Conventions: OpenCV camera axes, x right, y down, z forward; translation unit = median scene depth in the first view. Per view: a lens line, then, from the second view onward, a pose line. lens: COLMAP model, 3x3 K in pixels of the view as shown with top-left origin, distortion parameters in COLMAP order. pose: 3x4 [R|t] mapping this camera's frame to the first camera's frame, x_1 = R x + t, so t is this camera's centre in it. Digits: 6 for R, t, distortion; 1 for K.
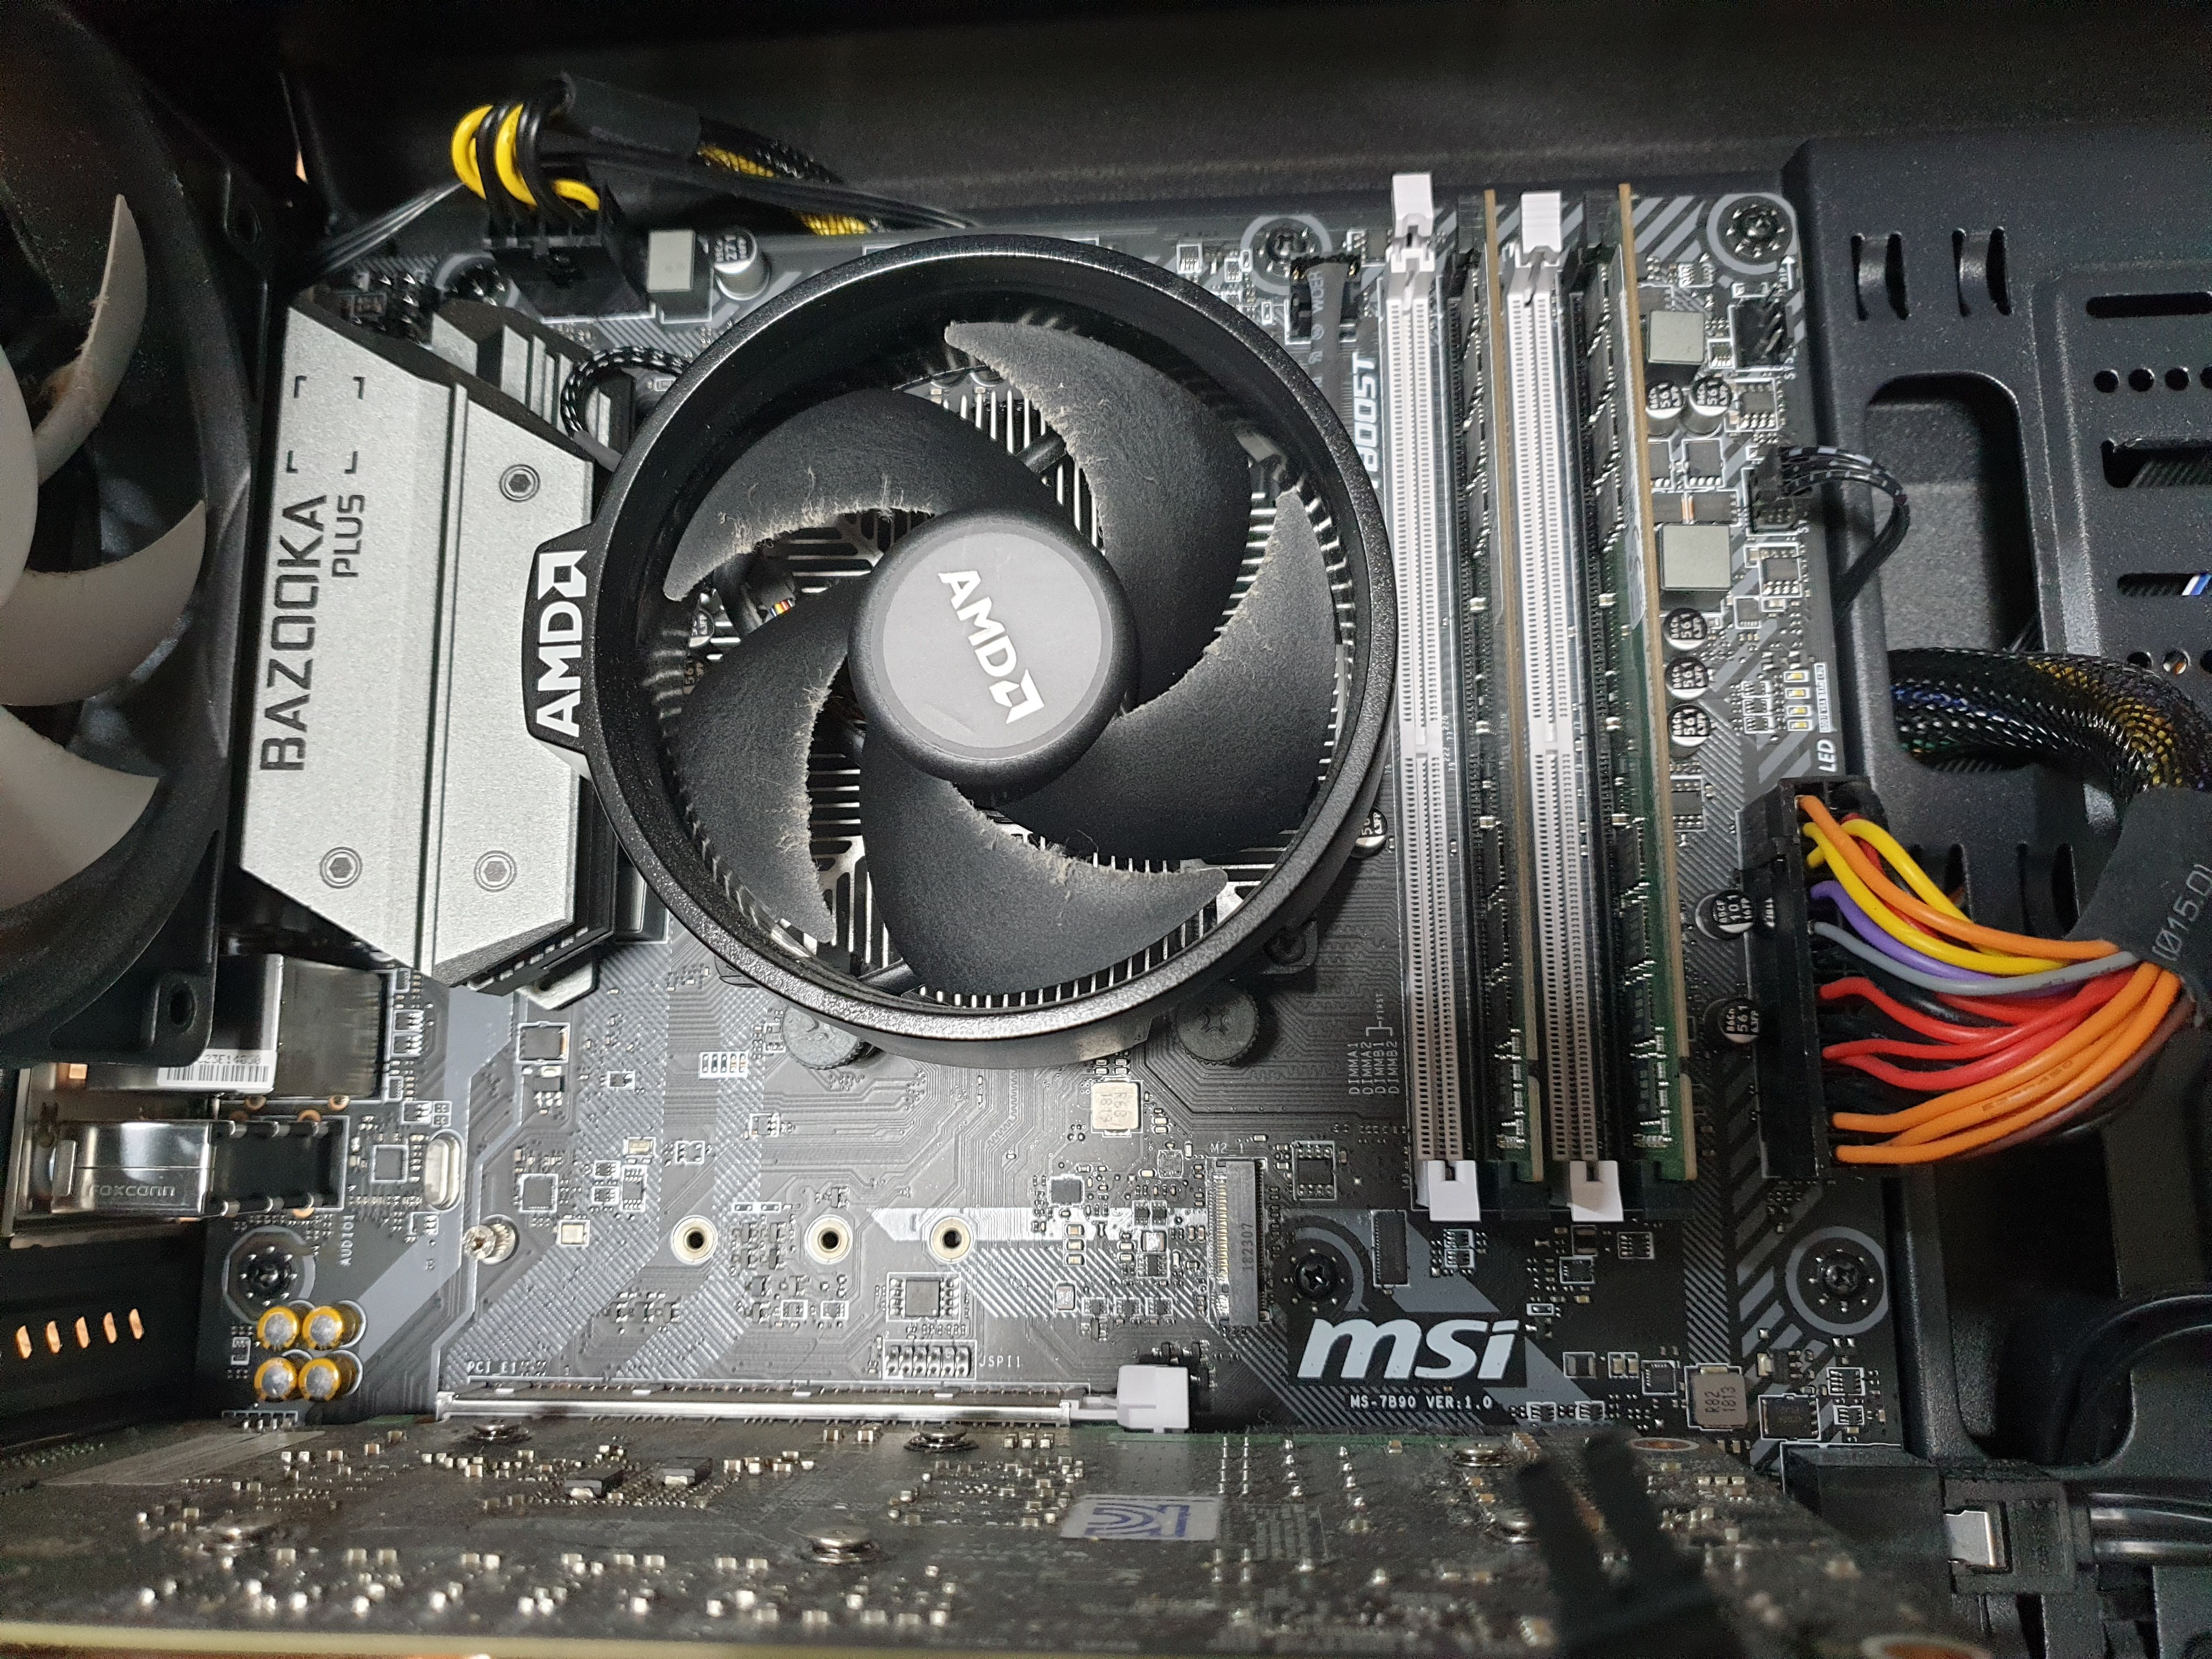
lens RADIAL K [[1895.9, 0, 1213.9], [0, 1895.9, 827.3], [0, 0, 1]] dist [0.135583, -0.210738]
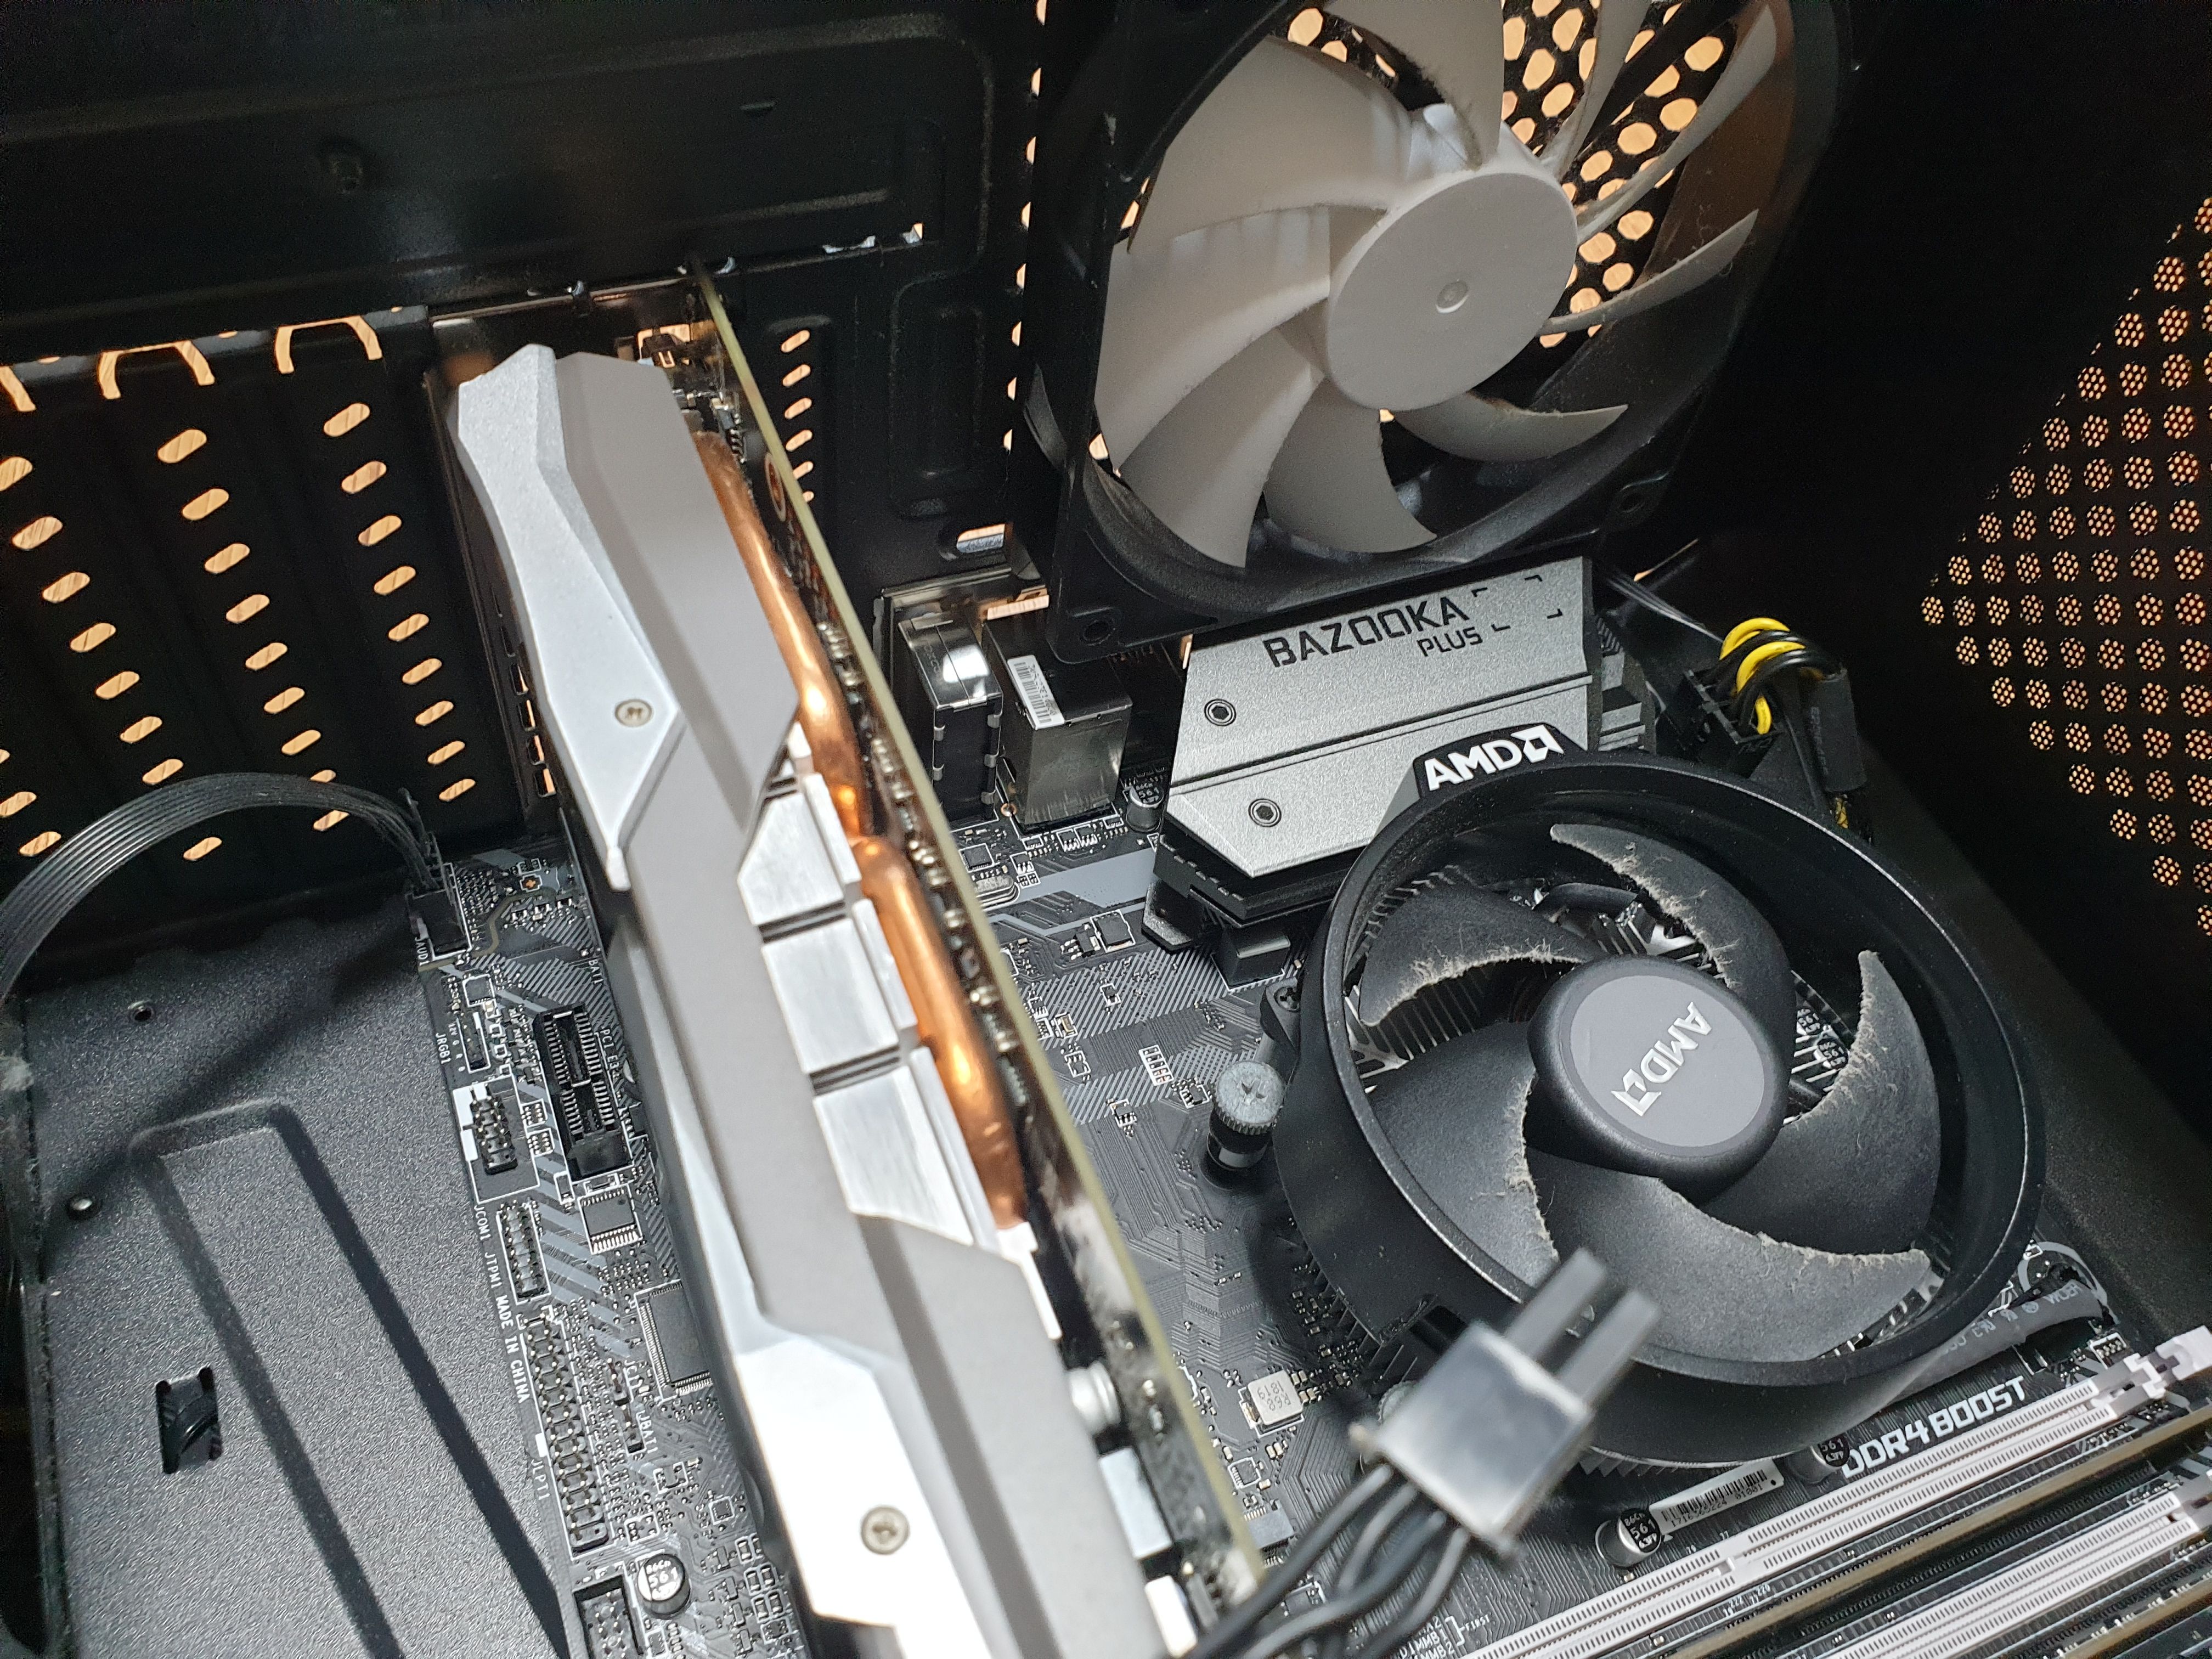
lens RADIAL K [[1895.9, 0, 1213.9], [0, 1895.9, 827.3], [0, 0, 1]] dist [0.135583, -0.210738]
pose [[0.382000, 0.818642, -0.428838, 0.128439], [-0.923772, 0.351718, -0.151457, 0.228043], [0.026841, 0.454005, 0.890595, -0.056904]]
